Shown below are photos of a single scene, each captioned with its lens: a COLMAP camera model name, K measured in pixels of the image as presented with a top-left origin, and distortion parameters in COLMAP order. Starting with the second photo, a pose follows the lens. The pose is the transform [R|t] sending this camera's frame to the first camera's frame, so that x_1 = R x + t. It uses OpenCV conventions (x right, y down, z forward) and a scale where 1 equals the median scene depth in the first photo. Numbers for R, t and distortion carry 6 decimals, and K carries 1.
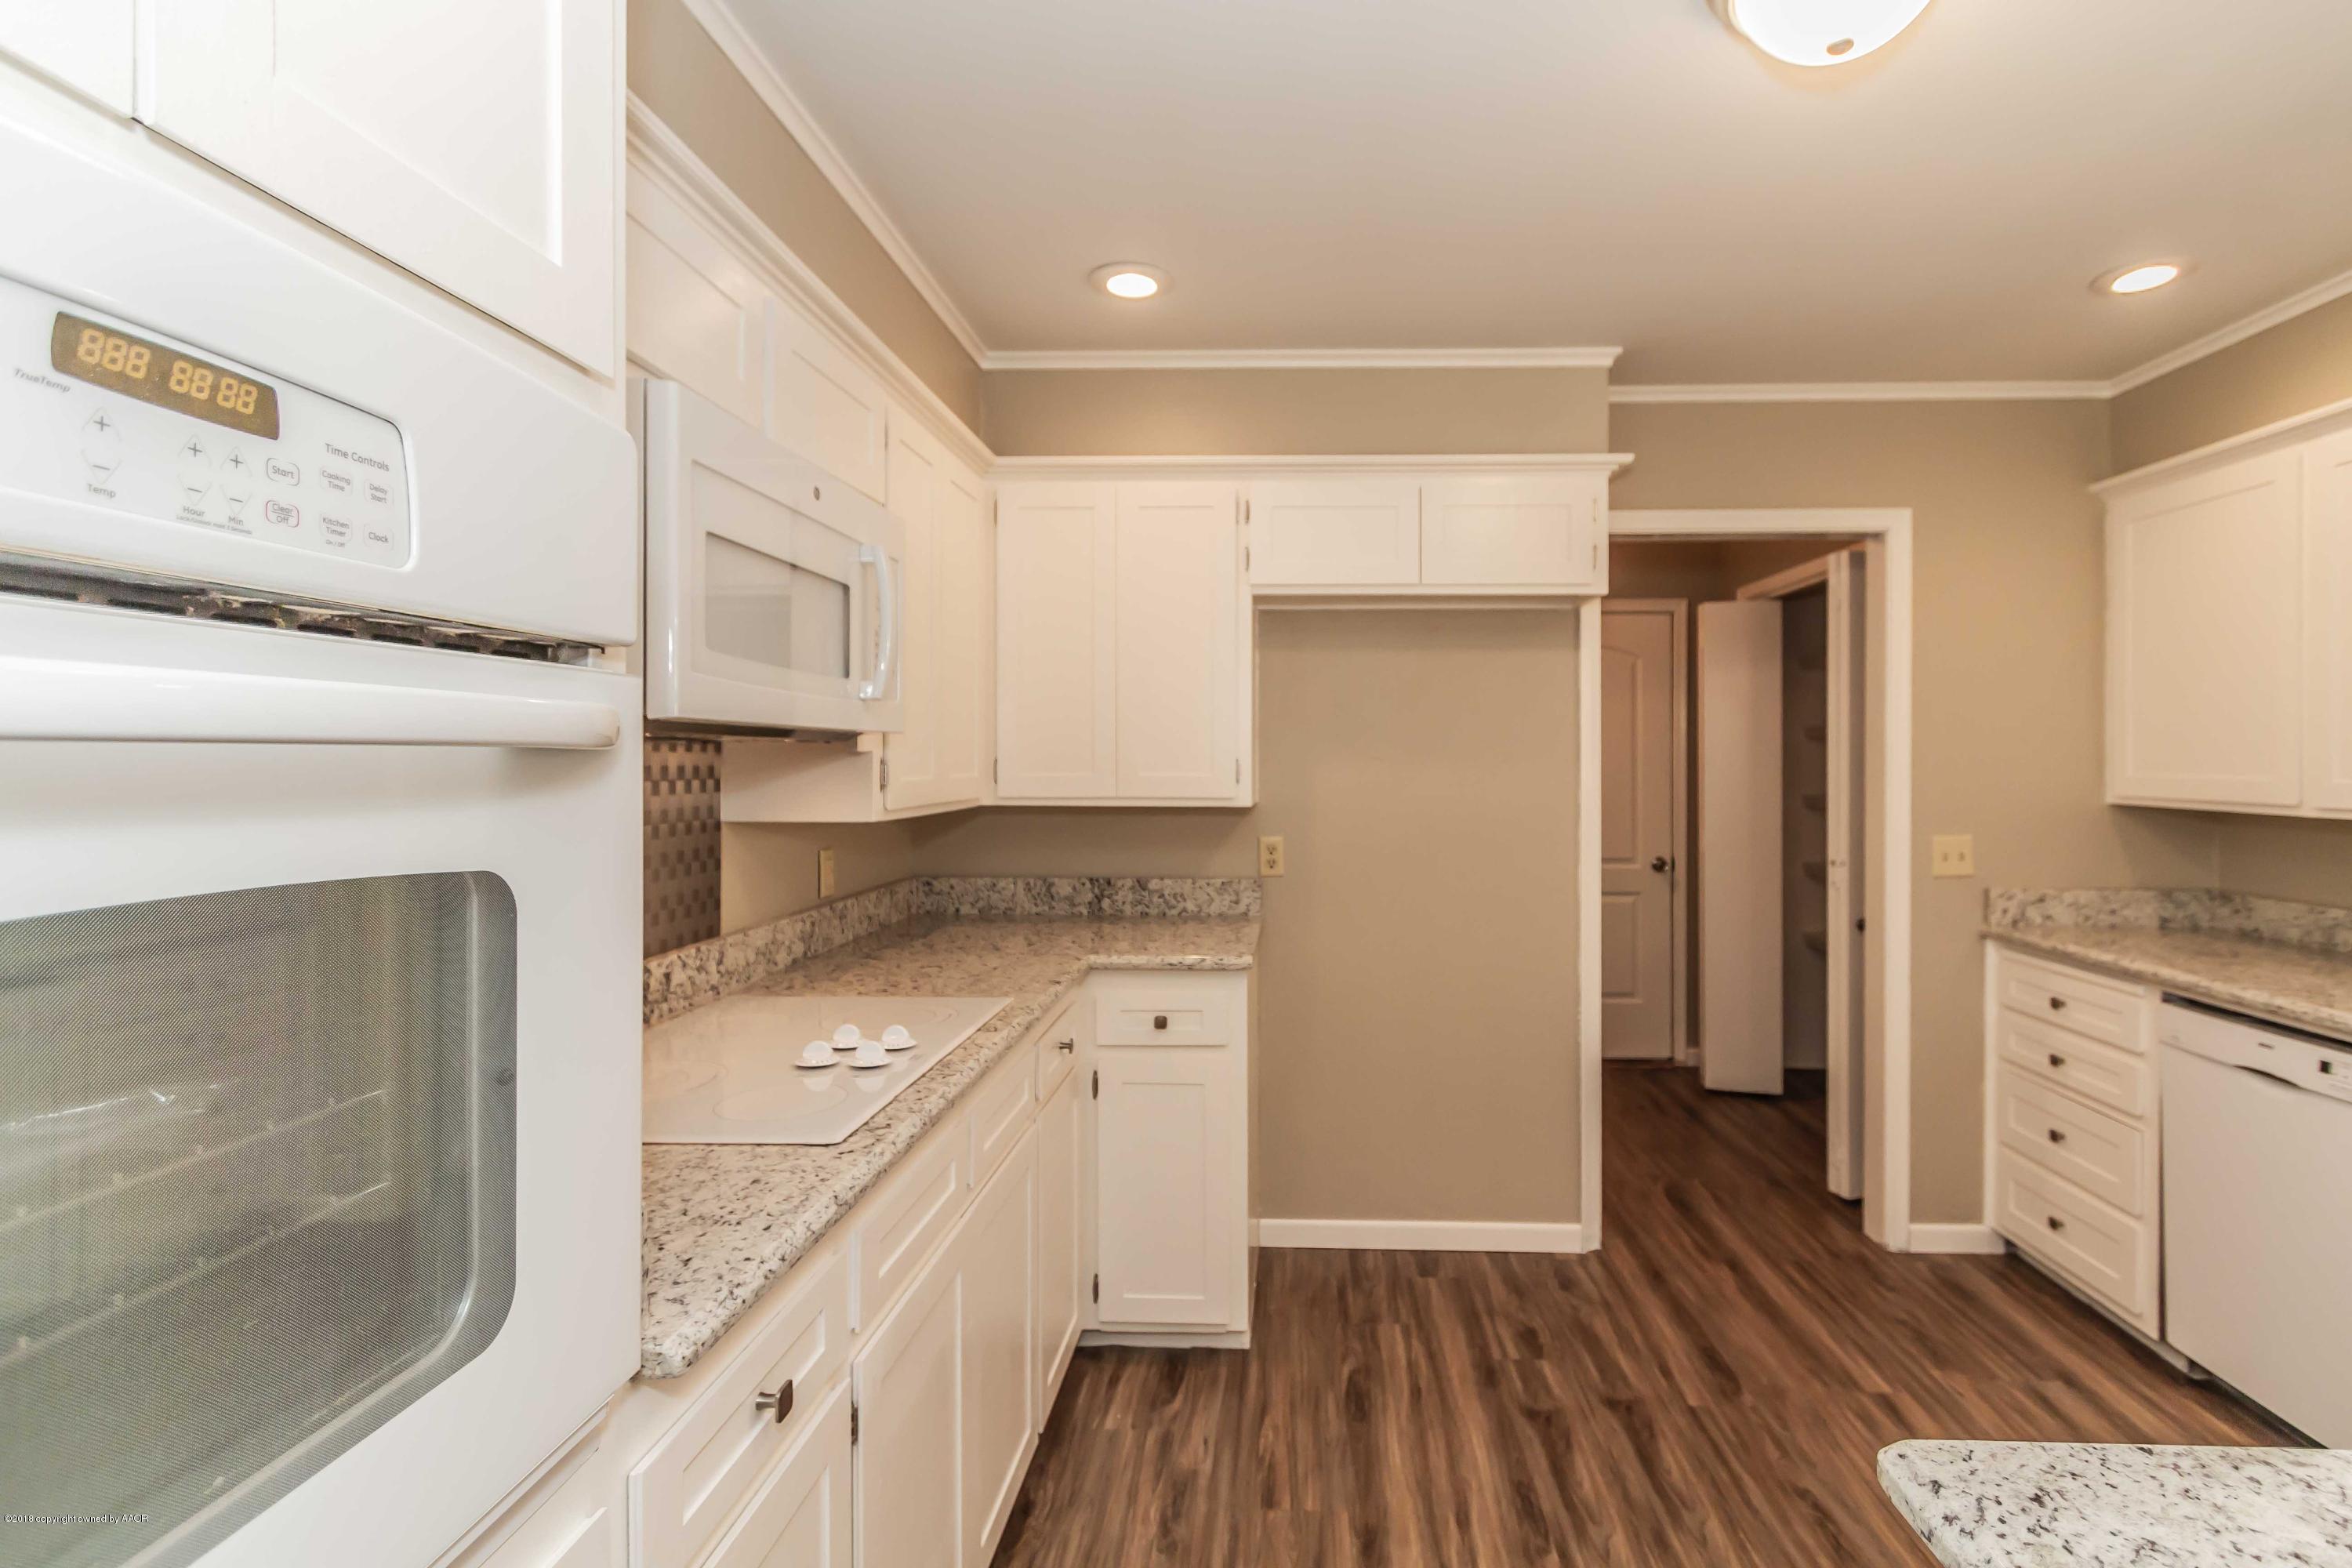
lens RADIAL K [[1062.7, 0, 1244.9], [0, 1062.7, 759.9], [0, 0, 1]] dist [-0.004425, -0.000412]
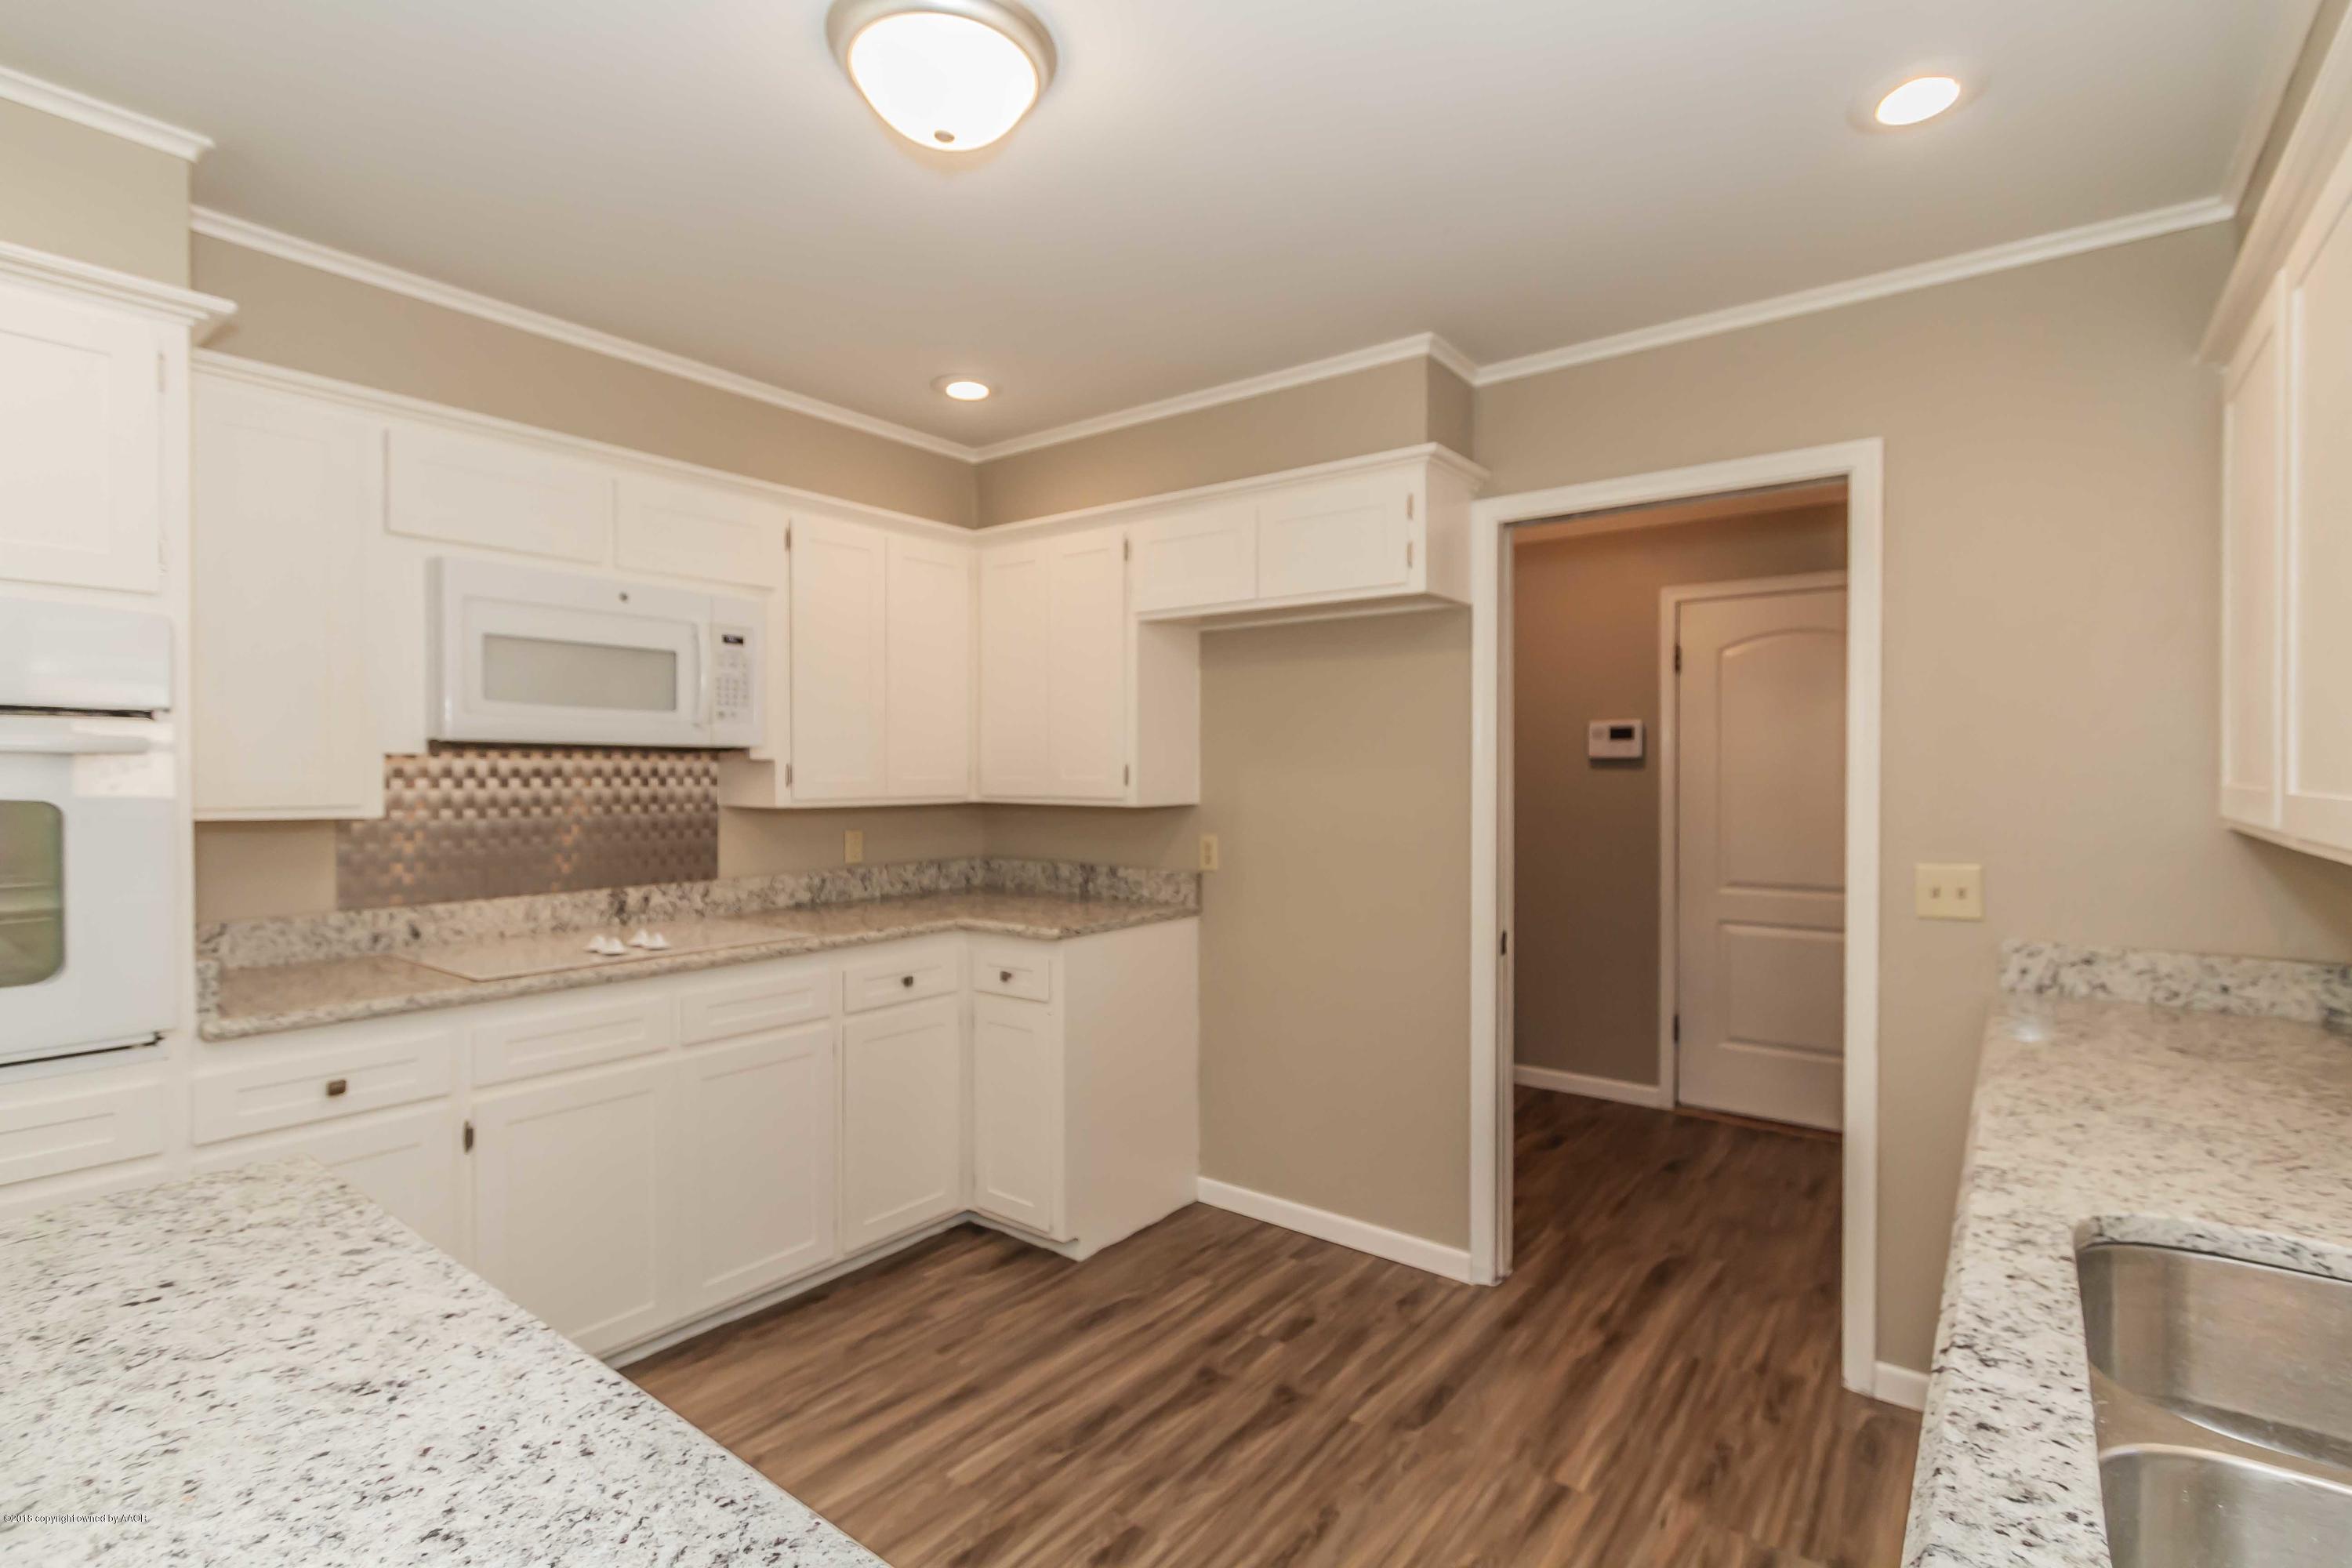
lens RADIAL K [[1052.0, 0, 1230.0], [0, 1052.0, 784.2], [0, 0, 1]] dist [-0.001662, 0.000237]
pose [[0.829990, 0.006288, -0.557744, 0.730335], [-0.000483, 0.999944, 0.010555, 0.007865], [0.557779, -0.008491, 0.829946, 0.111401]]
